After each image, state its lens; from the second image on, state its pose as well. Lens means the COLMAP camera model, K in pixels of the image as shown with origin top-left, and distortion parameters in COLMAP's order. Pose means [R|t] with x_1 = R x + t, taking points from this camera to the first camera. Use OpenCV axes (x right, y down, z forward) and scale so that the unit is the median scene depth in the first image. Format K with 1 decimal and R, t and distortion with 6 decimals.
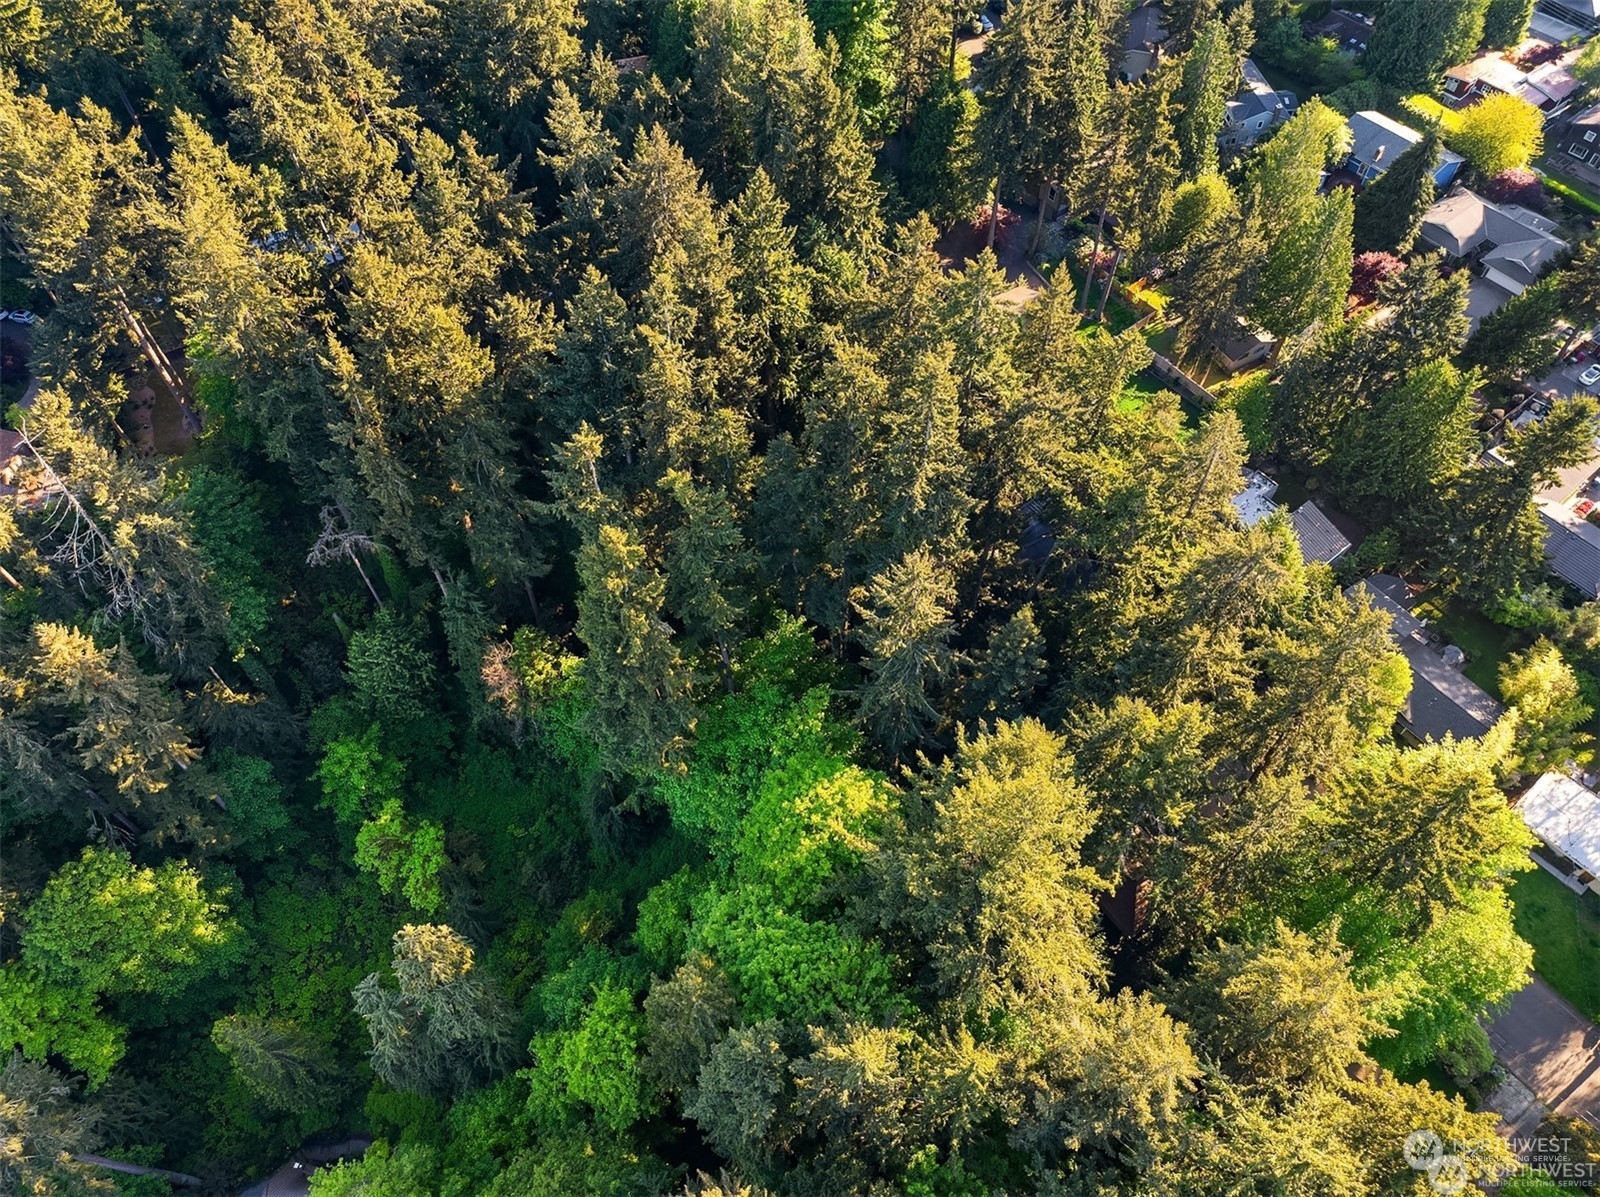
lens RADIAL K [[1130.5, 0, 799.7], [0, 1130.5, 598.0], [0, 0, 1]] dist [-0.042335, 0.017084]
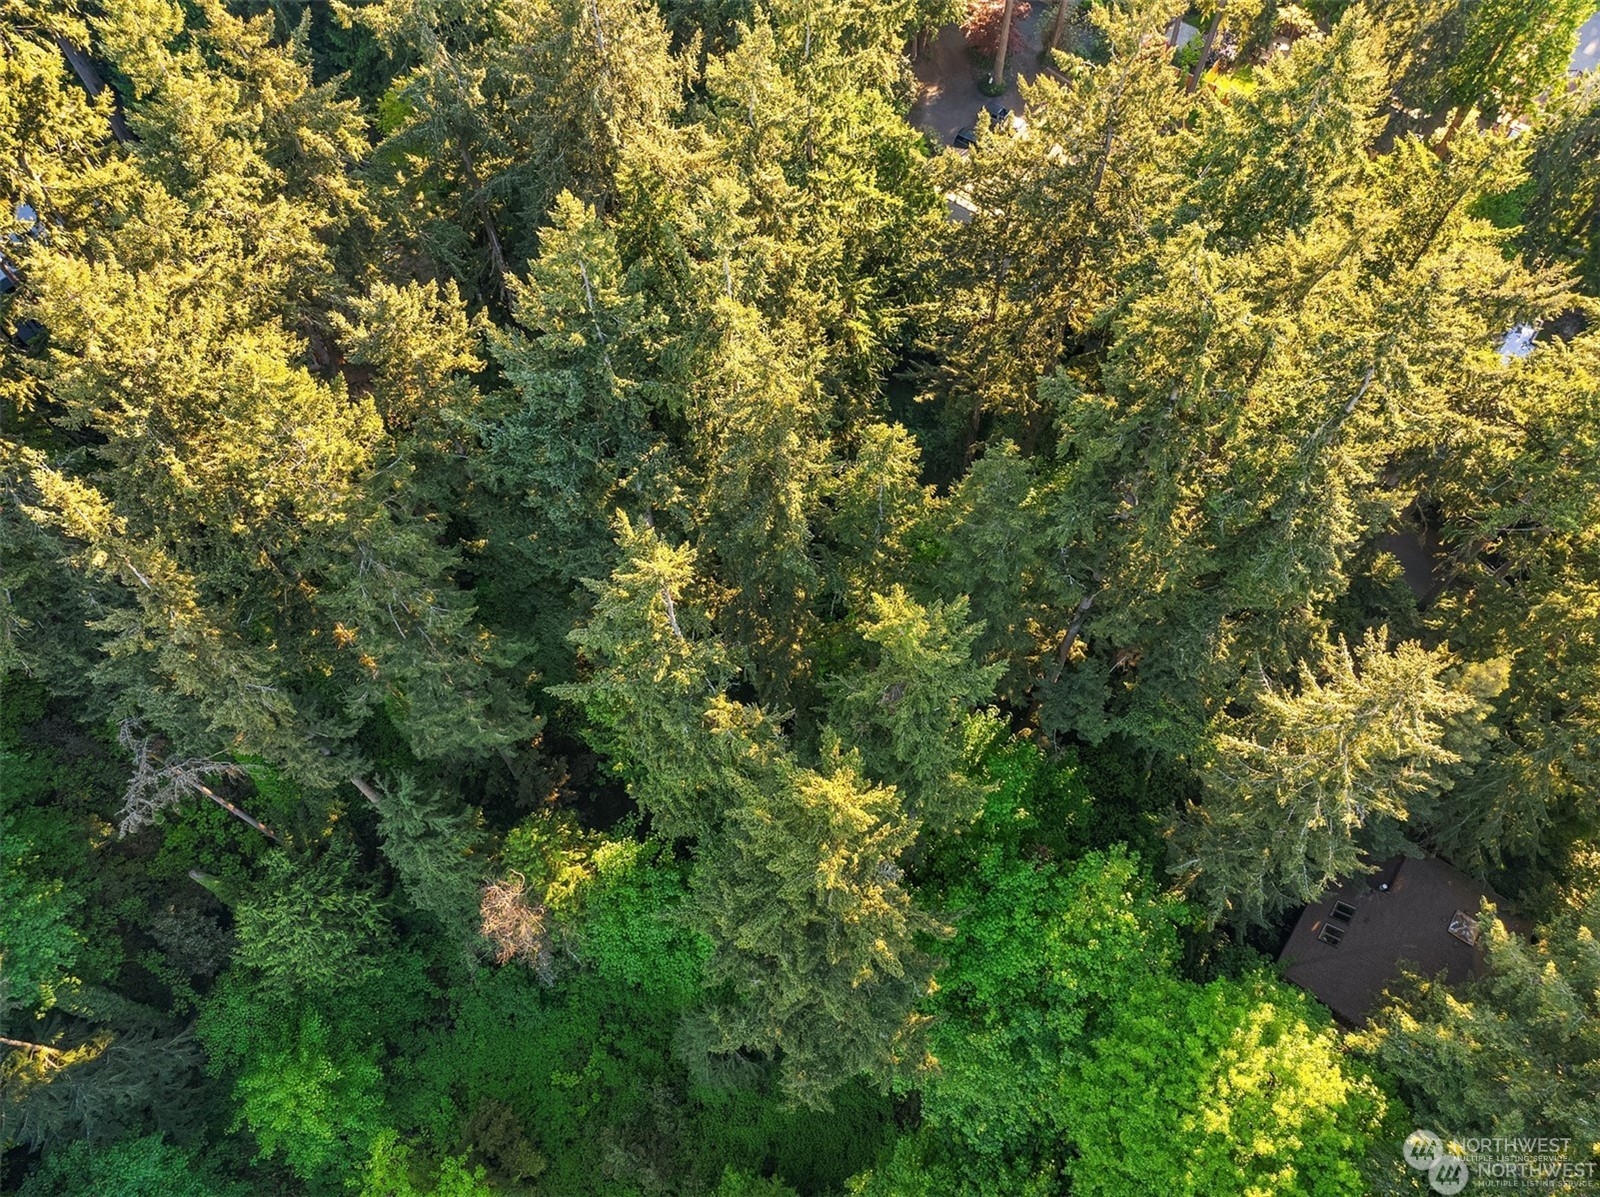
lens RADIAL K [[1130.5, 0, 799.9], [0, 1130.5, 599.3], [0, 0, 1]] dist [-0.042335, 0.017084]
pose [[0.960633, -0.245591, 0.129883, -0.169764], [0.229880, 0.965184, 0.124803, -0.146268], [-0.156011, -0.090032, 0.983644, 0.443972]]
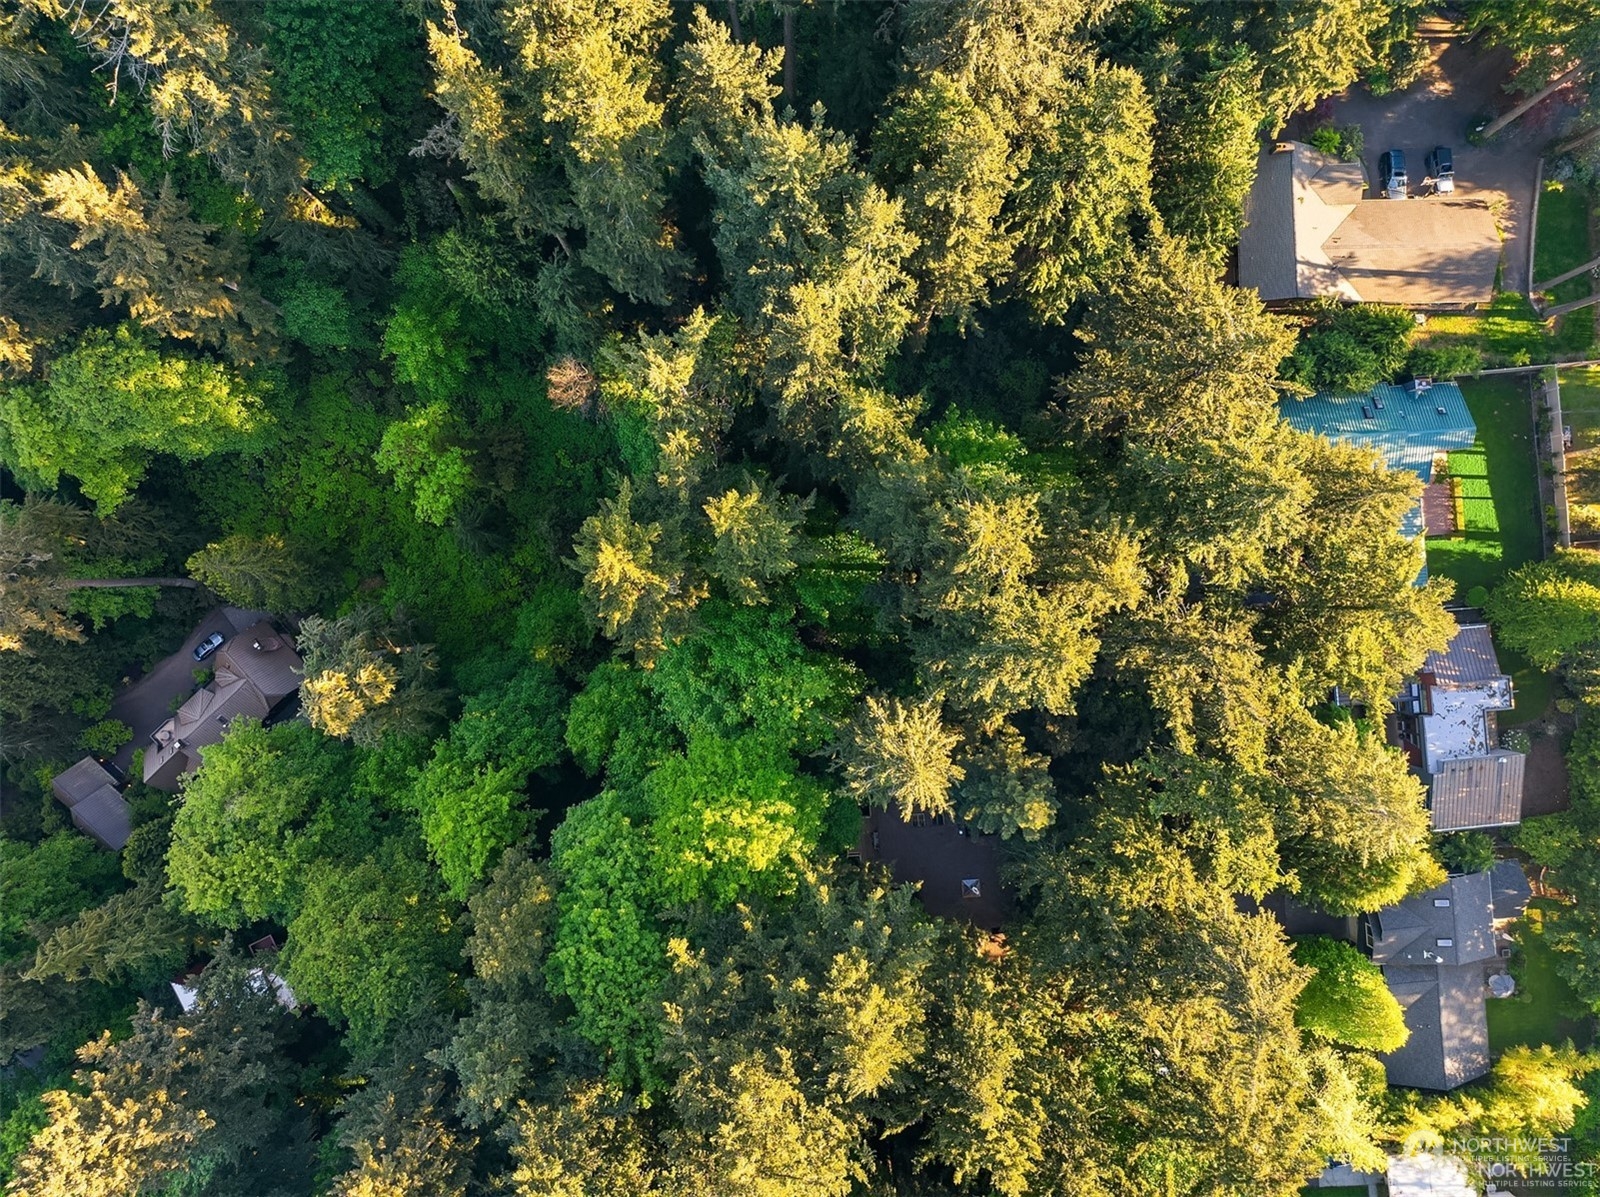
lens RADIAL K [[1130.5, 0, 796.0], [0, 1130.5, 594.6], [0, 0, 1]] dist [-0.042335, 0.017084]
pose [[0.834156, 0.551524, -0.002096, -0.032086], [-0.452909, 0.687164, 0.568049, -0.424269], [0.314733, -0.472892, 0.822992, 0.293176]]
